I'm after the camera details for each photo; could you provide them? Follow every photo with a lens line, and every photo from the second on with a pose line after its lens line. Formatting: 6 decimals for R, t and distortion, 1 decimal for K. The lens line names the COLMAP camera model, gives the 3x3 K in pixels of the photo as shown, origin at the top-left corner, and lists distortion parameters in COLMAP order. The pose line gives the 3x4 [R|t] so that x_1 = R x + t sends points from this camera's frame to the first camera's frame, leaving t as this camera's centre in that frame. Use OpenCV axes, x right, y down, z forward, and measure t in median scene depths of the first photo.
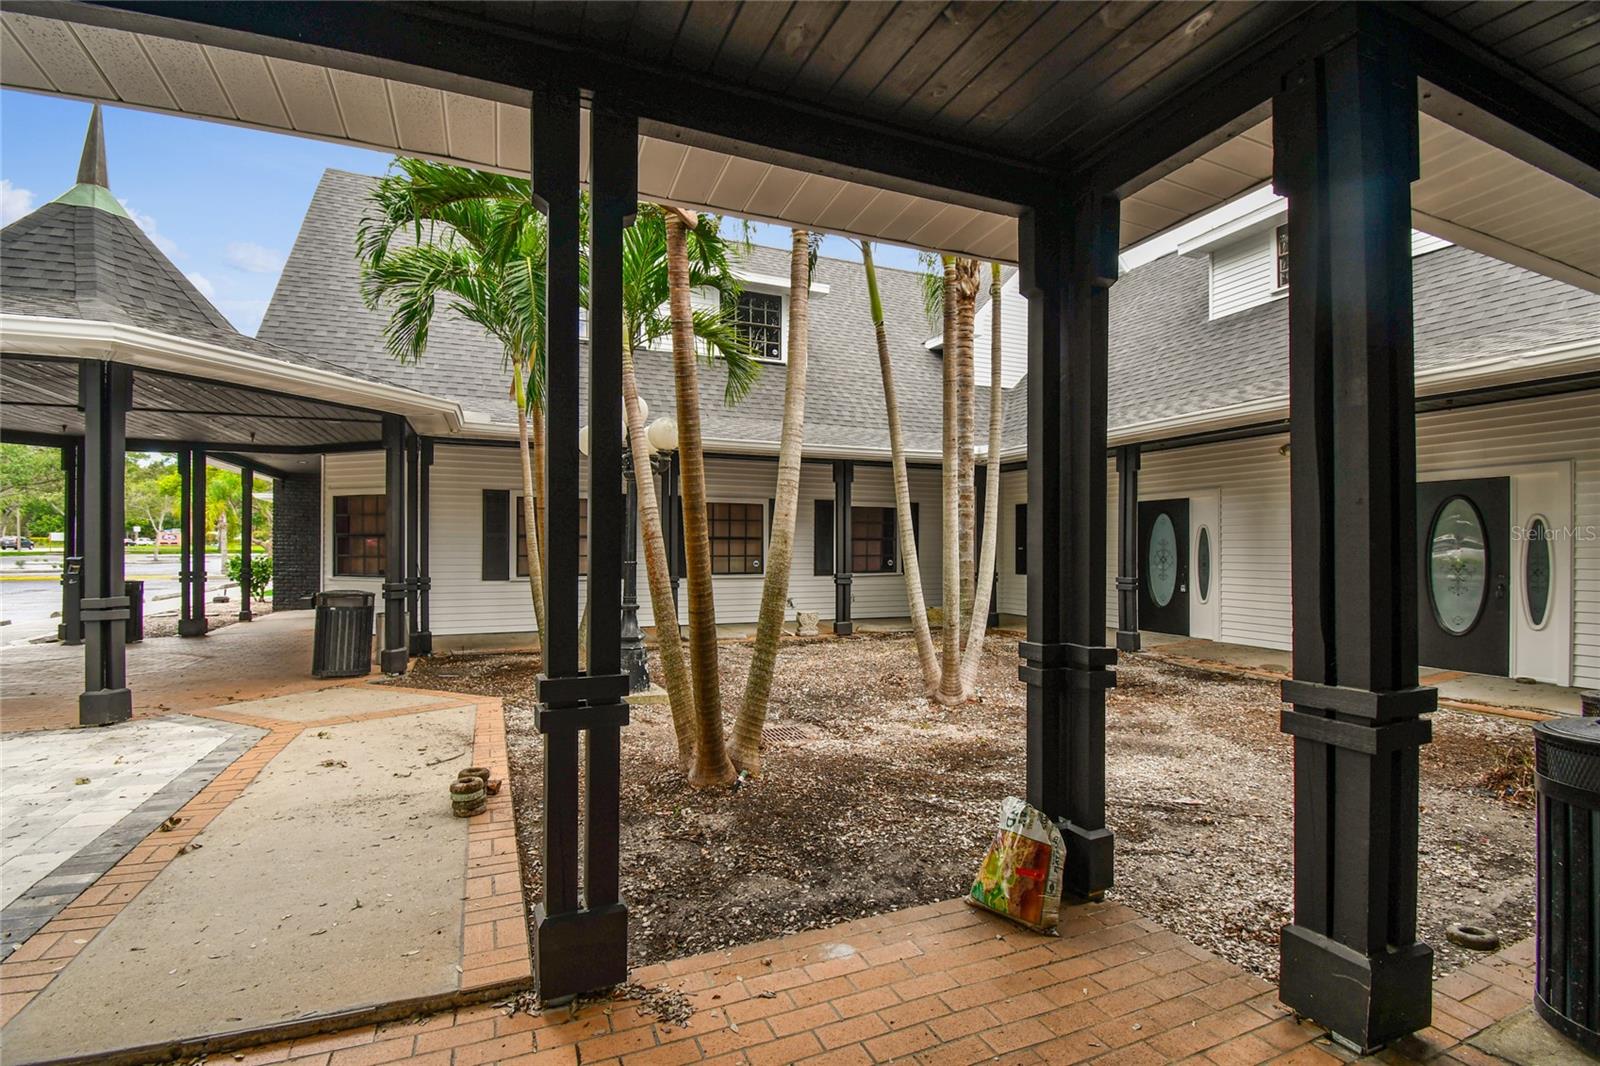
lens RADIAL K [[730.1, 0, 808.7], [0, 730.1, 553.7], [0, 0, 1]] dist [0.012609, -0.024215]
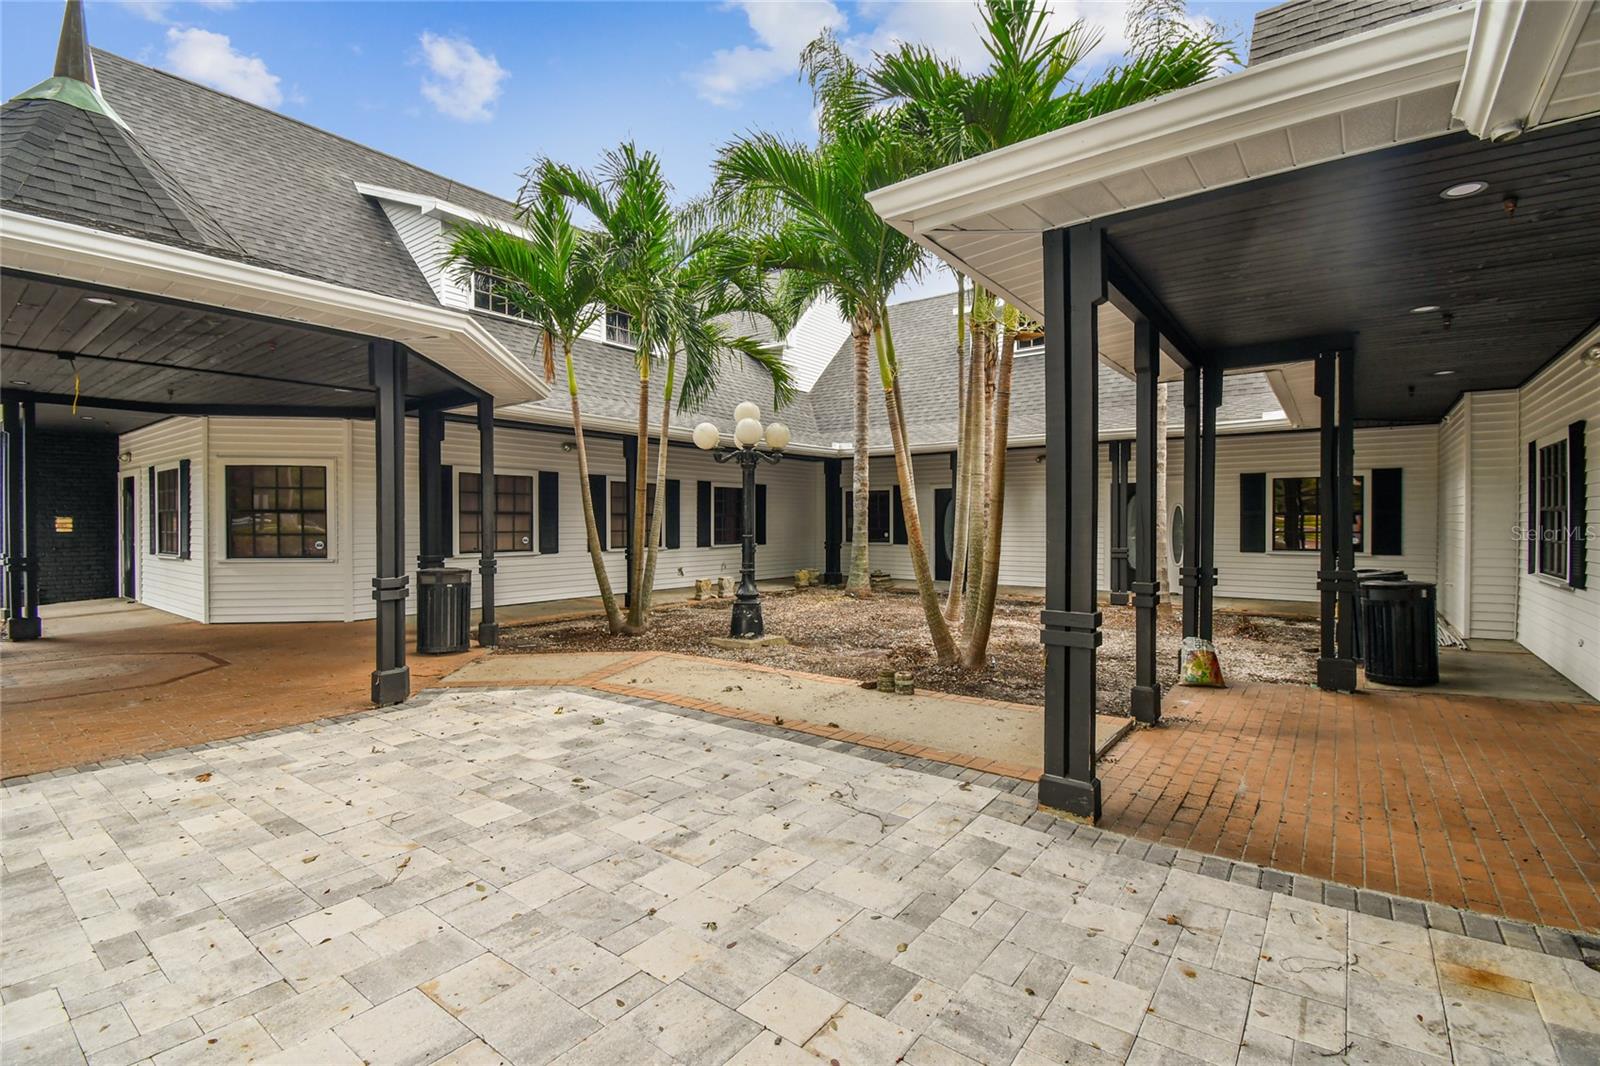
lens RADIAL K [[730.1, 0, 808.7], [0, 730.1, 553.7], [0, 0, 1]] dist [0.012609, -0.024215]
pose [[0.875721, -0.022873, 0.482275, -0.673507], [0.005446, 0.999282, 0.037504, -0.004589], [-0.482786, -0.030217, 0.875217, -0.126724]]
